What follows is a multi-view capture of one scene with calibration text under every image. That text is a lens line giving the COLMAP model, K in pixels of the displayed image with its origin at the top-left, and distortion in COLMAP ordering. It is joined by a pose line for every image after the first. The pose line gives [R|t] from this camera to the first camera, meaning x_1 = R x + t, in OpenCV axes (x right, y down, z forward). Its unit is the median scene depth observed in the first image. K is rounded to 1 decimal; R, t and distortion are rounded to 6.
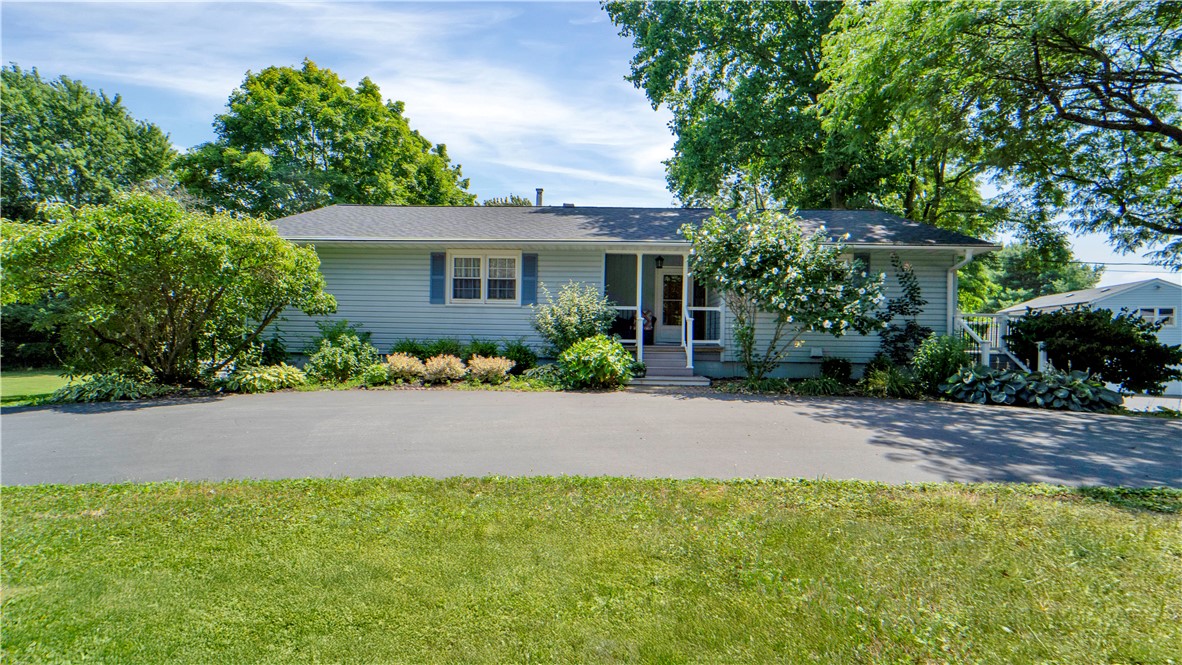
lens RADIAL K [[481.6, 0, 599.7], [0, 481.6, 330.7], [0, 0, 1]] dist [-0.022993, 0.000913]
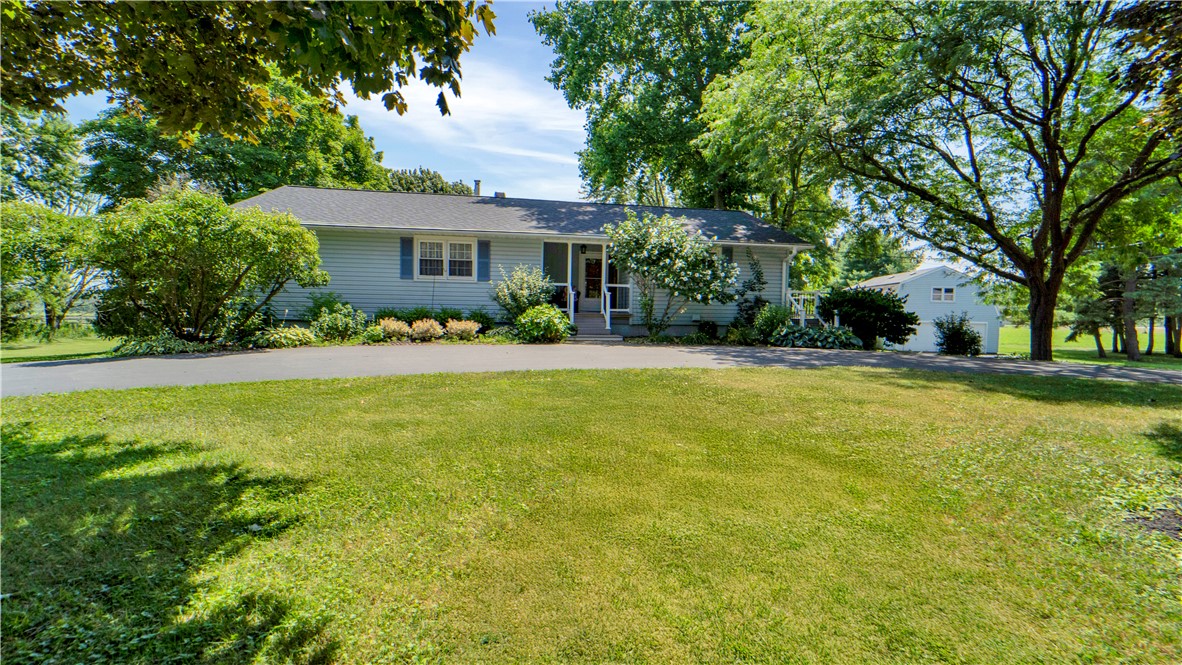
lens RADIAL K [[481.6, 0, 594.5], [0, 481.6, 327.4], [0, 0, 1]] dist [-0.022993, 0.000913]
pose [[0.981895, -0.005661, 0.189342, -0.101894], [-0.003188, 0.998918, 0.046402, 0.009018], [-0.189400, -0.046165, 0.980814, -0.312197]]
